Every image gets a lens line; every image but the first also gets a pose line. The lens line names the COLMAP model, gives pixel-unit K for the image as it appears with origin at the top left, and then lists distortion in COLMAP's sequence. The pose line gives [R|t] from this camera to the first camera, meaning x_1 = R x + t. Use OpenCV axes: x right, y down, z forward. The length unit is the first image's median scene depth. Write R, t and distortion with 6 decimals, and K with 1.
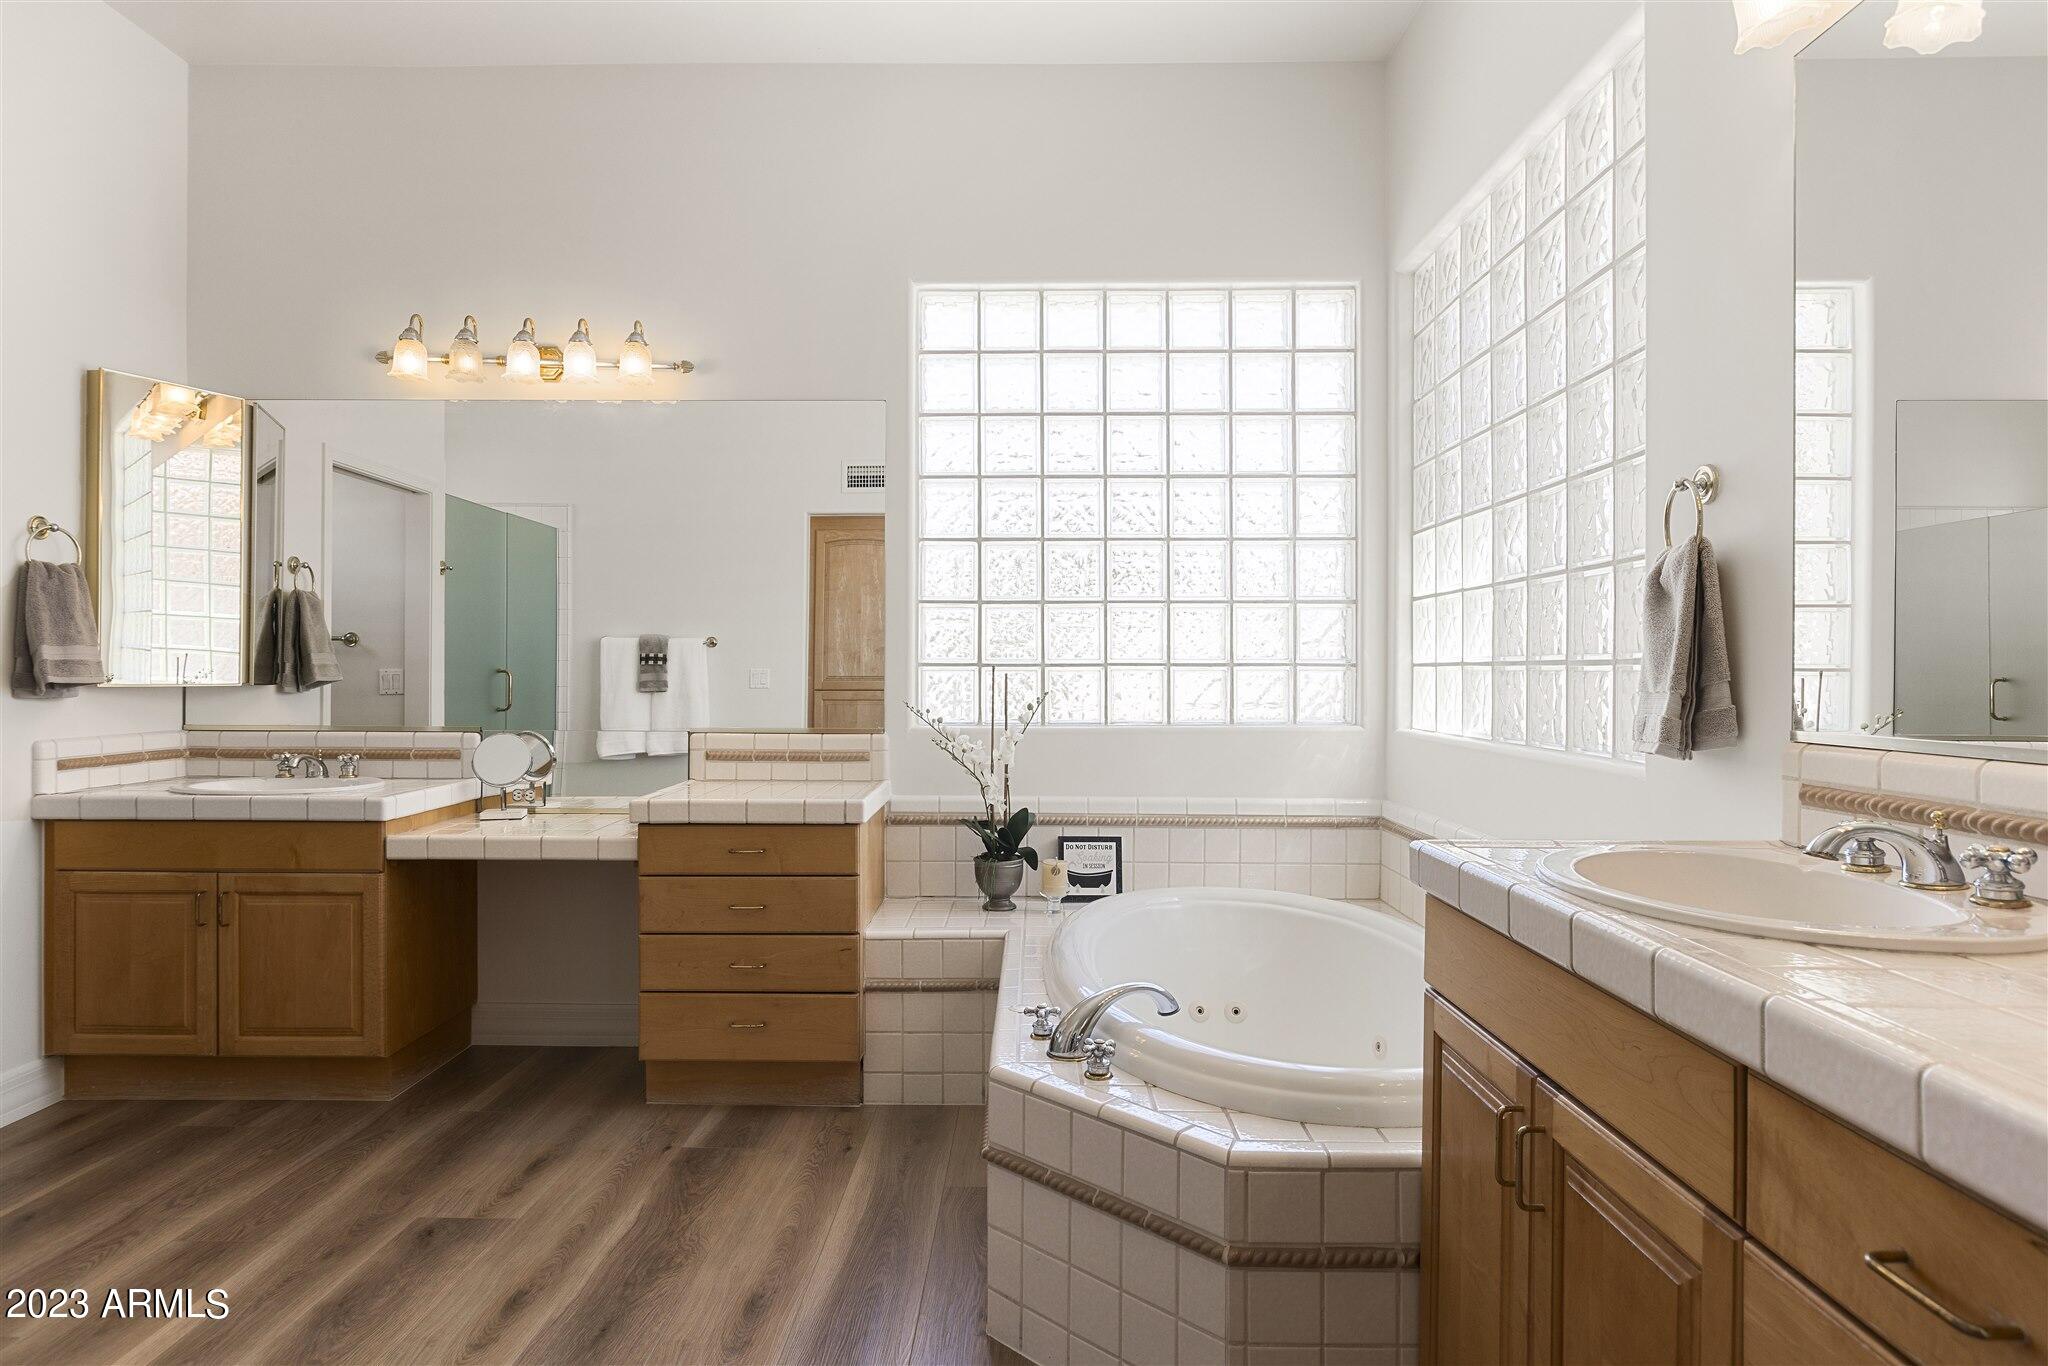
lens RADIAL K [[1238.0, 0, 1022.4], [0, 1238.0, 679.1], [0, 0, 1]] dist [-0.001739, -0.000142]
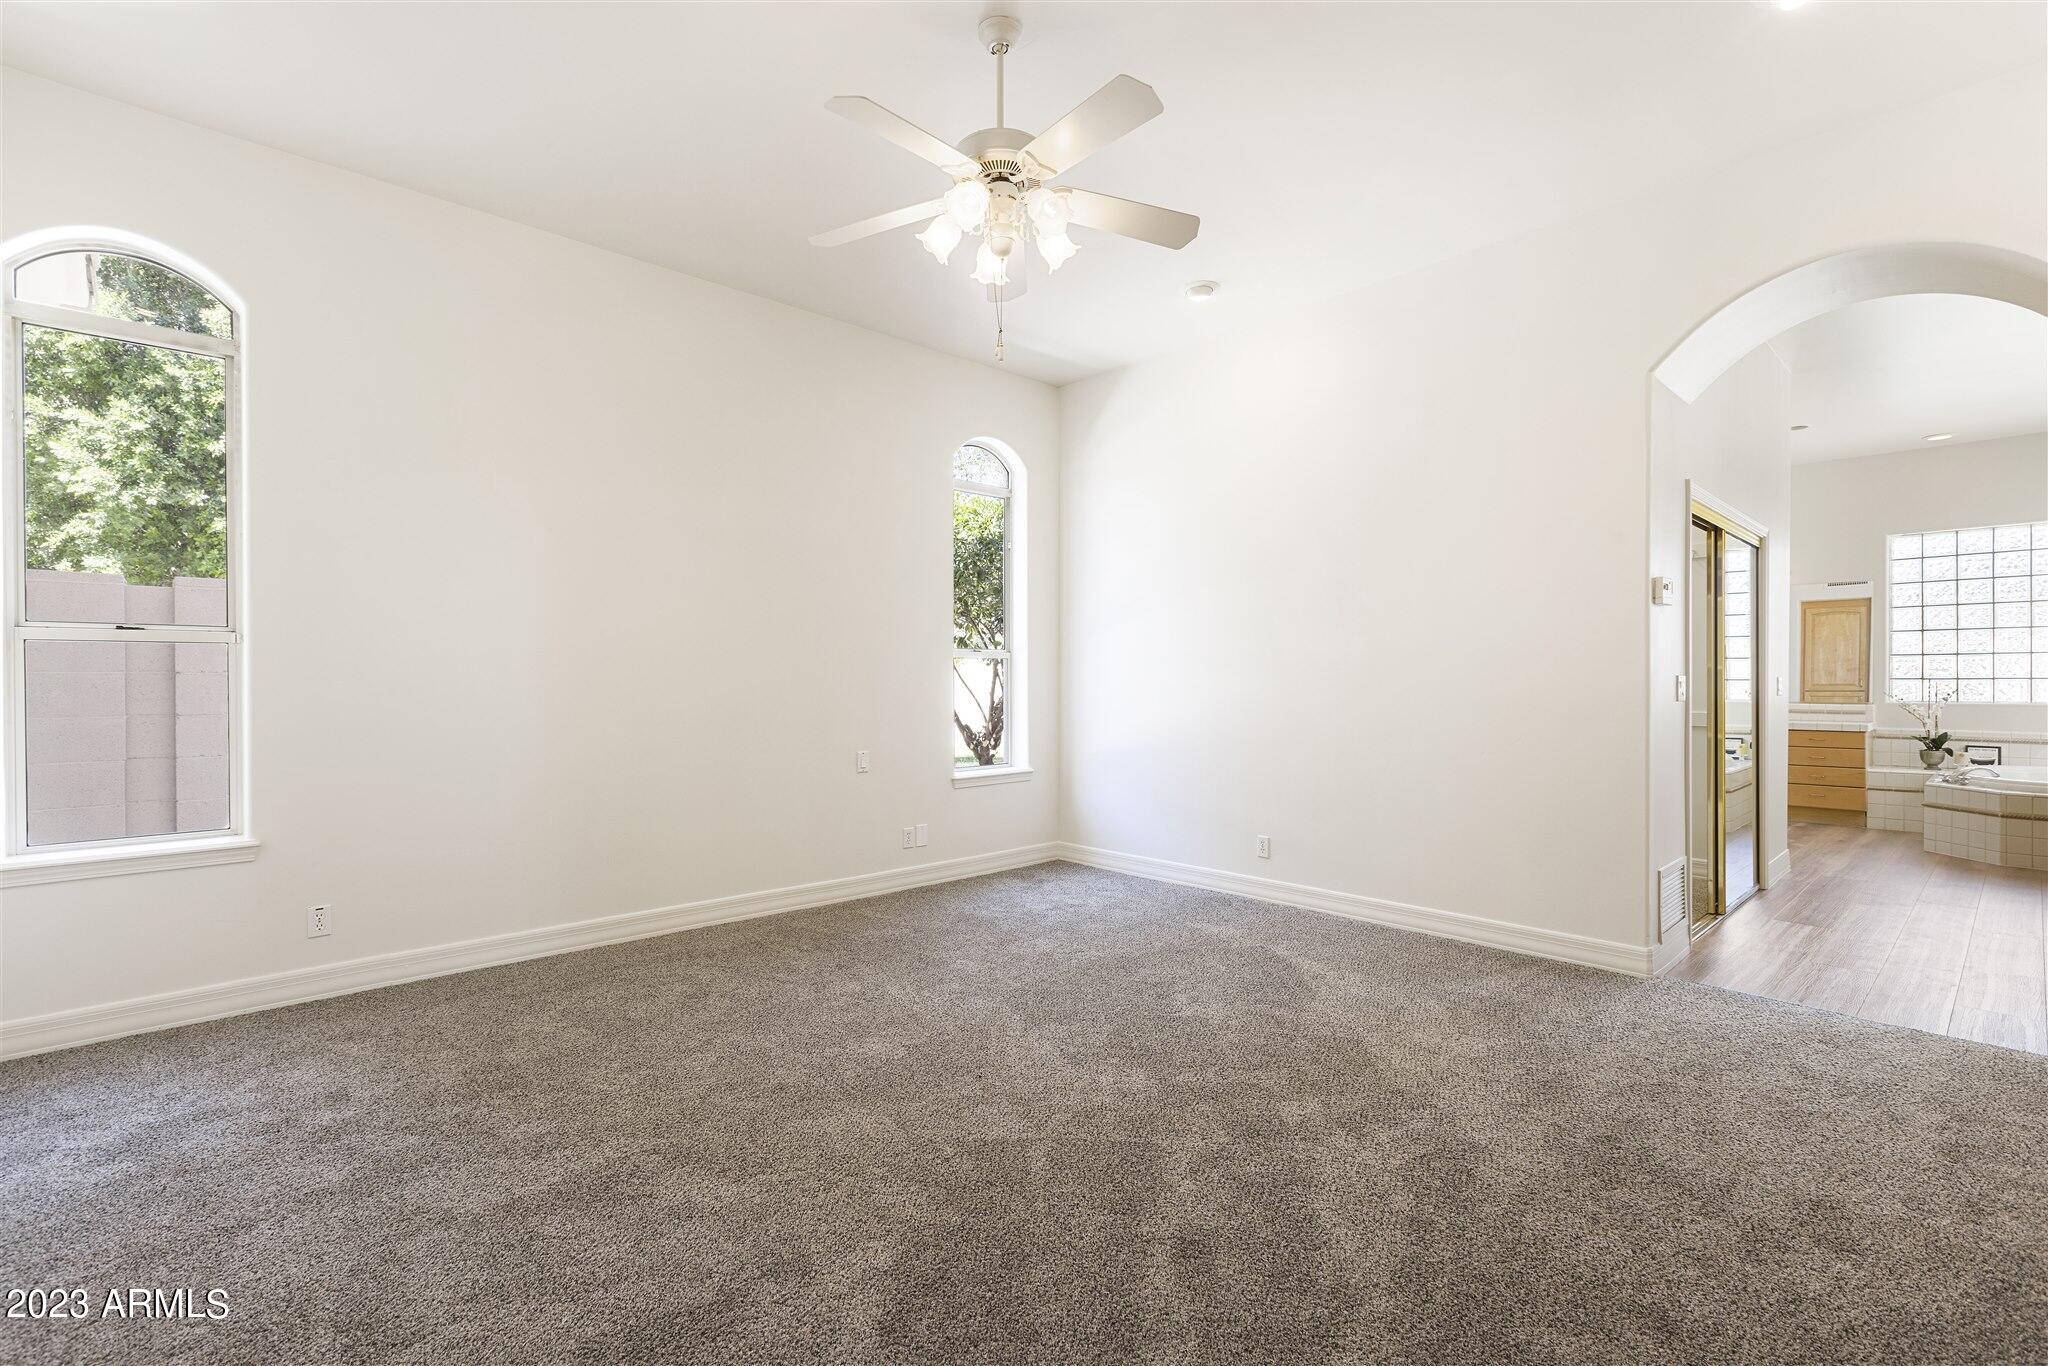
lens RADIAL K [[924.4, 0, 1020.8], [0, 924.4, 687.8], [0, 0, 1]] dist [0.002206, 0.000067]
pose [[0.688934, 0.001117, -0.724823, 0.073934], [-0.002102, 0.999998, -0.000456, 0.012252], [0.724821, 0.001838, 0.688935, -1.787787]]
